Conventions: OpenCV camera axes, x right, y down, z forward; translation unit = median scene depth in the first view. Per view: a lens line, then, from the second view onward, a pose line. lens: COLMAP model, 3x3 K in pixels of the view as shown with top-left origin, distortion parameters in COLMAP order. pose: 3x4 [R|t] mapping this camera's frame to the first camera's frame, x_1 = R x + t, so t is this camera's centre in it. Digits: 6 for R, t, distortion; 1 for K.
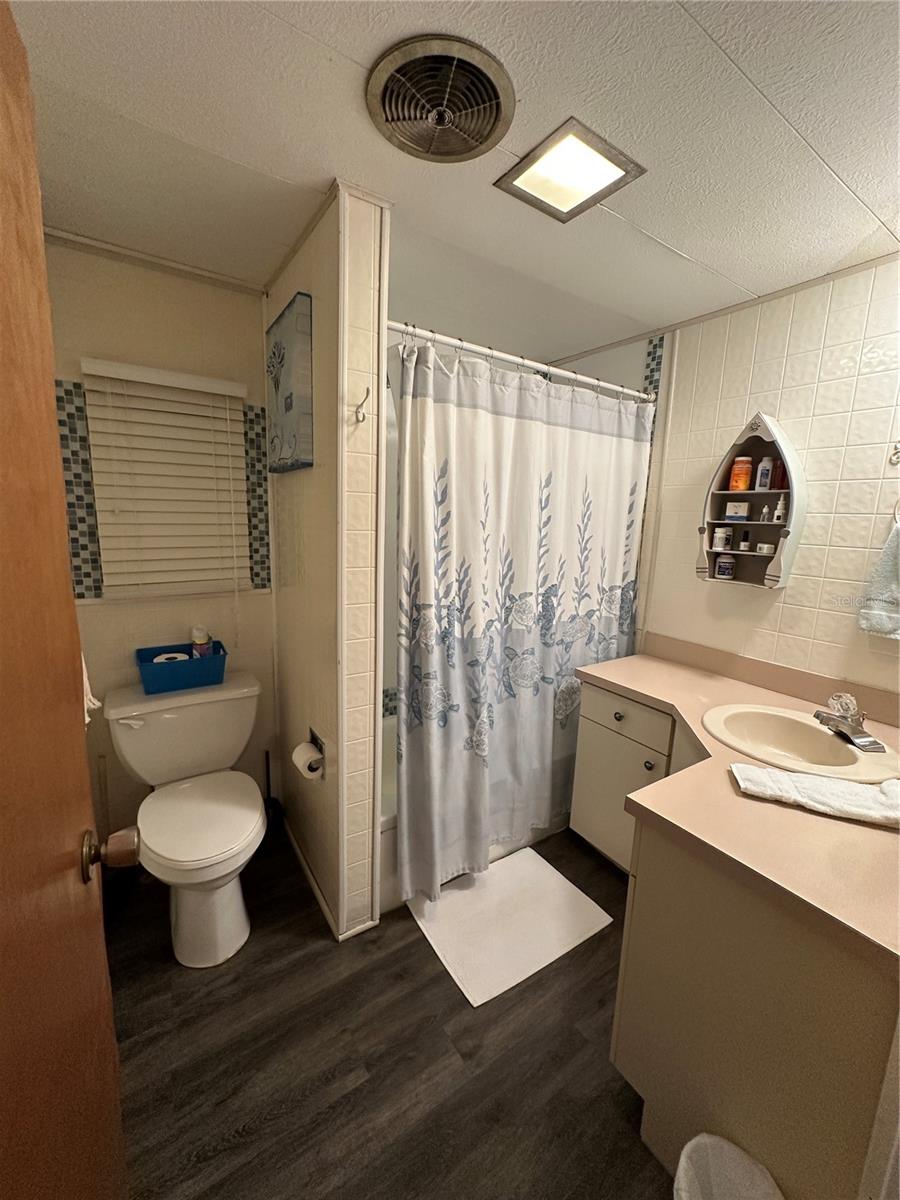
lens RADIAL K [[481.2, 0, 452.5], [0, 481.2, 604.0], [0, 0, 1]] dist [-0.006425, 0.002872]
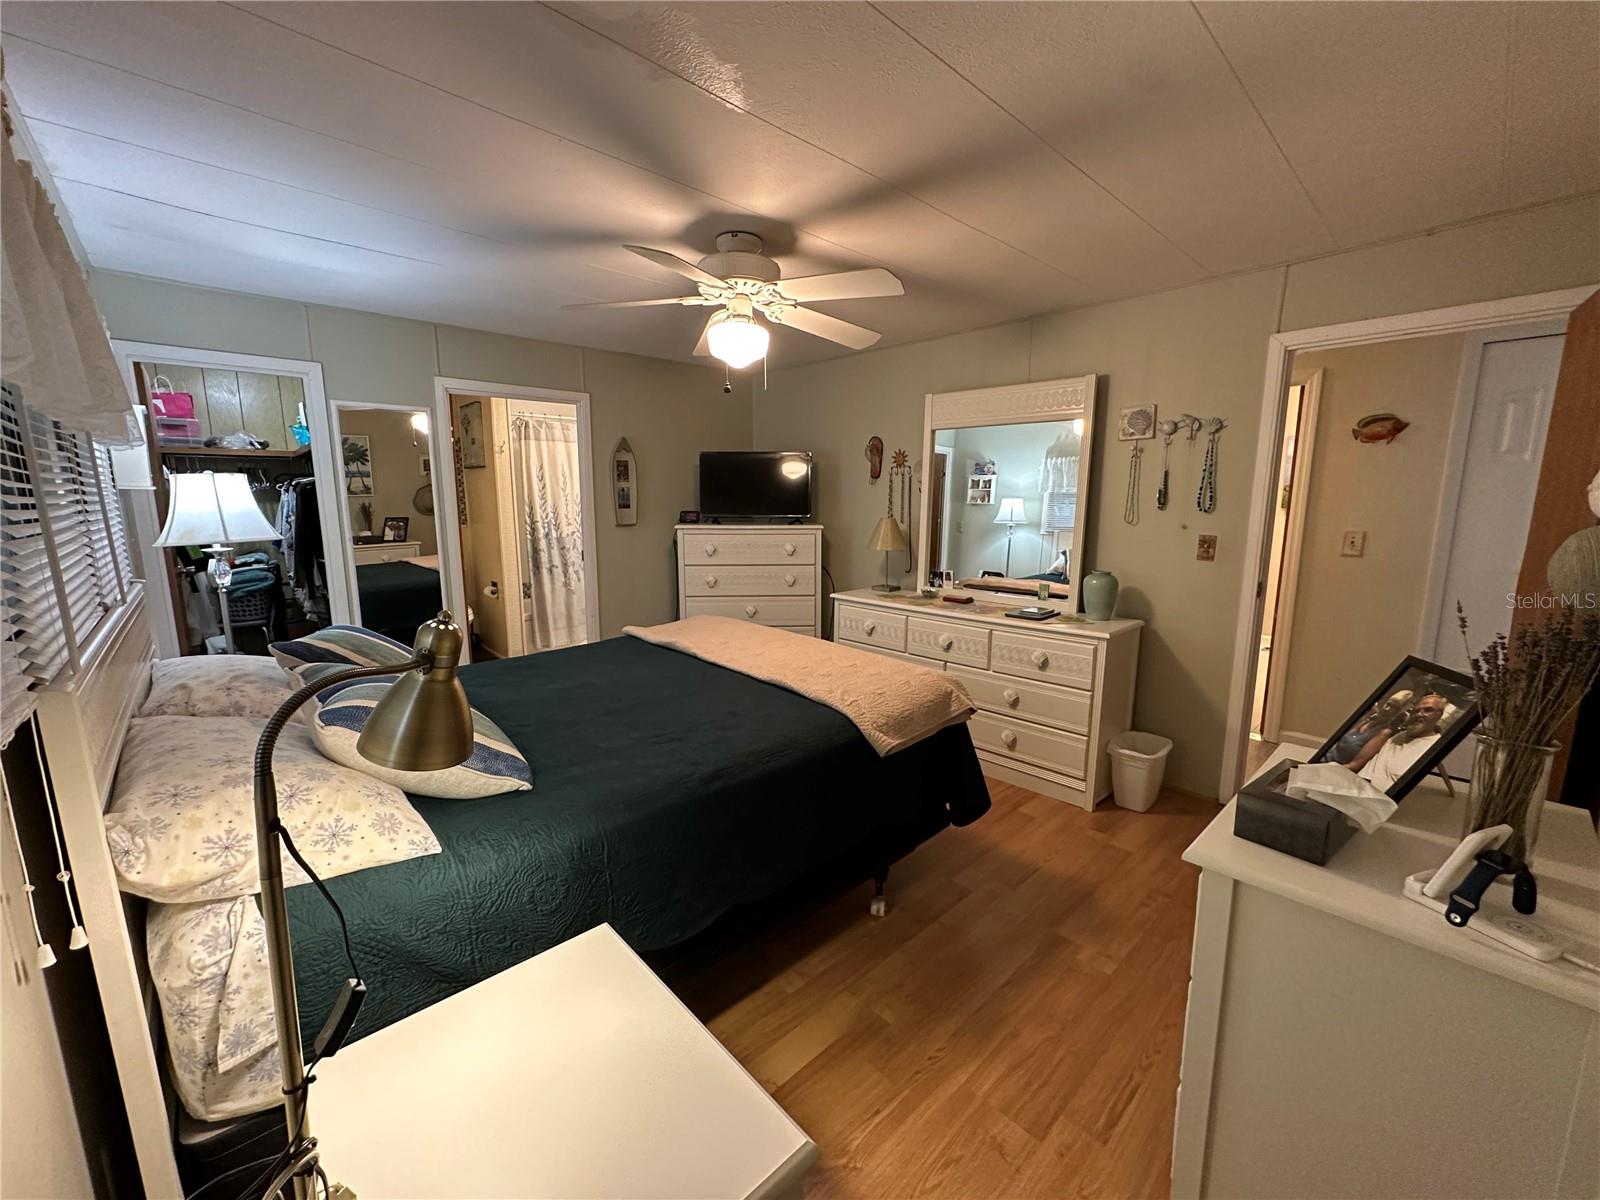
lens RADIAL K [[641.6, 0, 799.9], [0, 641.6, 602.3], [0, 0, 1]] dist [-0.006425, 0.002872]
pose [[0.986814, -0.060761, 0.150019, 0.734021], [0.061302, 0.998119, 0.001019, 0.479153], [-0.149799, 0.008191, 0.988683, -2.377935]]
